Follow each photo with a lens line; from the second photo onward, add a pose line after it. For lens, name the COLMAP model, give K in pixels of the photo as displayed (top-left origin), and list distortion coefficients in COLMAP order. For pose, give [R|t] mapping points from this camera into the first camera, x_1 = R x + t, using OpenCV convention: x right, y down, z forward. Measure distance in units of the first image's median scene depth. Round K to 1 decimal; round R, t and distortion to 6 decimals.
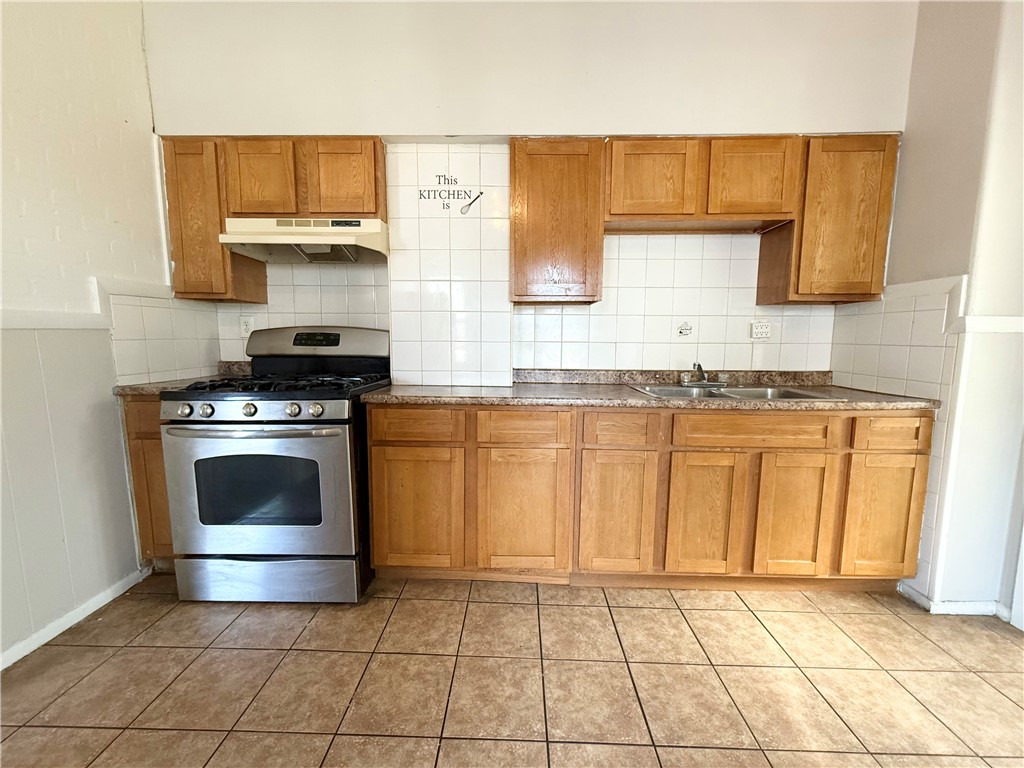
lens RADIAL K [[408.2, 0, 514.8], [0, 408.2, 386.2], [0, 0, 1]] dist [-0.000002, 0.000092]
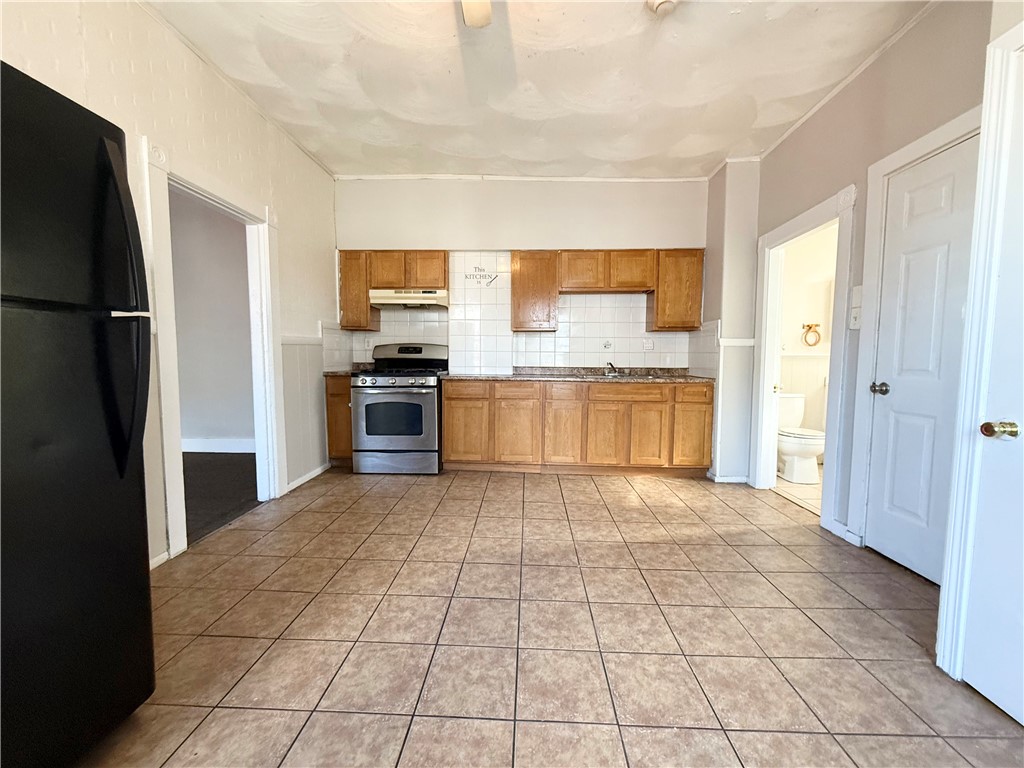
lens RADIAL K [[408.2, 0, 514.8], [0, 408.2, 386.2], [0, 0, 1]] dist [-0.000002, 0.000092]
pose [[0.999751, 0.001199, -0.022284, 0.051187], [-0.002153, 0.999079, -0.042846, 0.148576], [0.022212, 0.042883, 0.998833, -0.986901]]
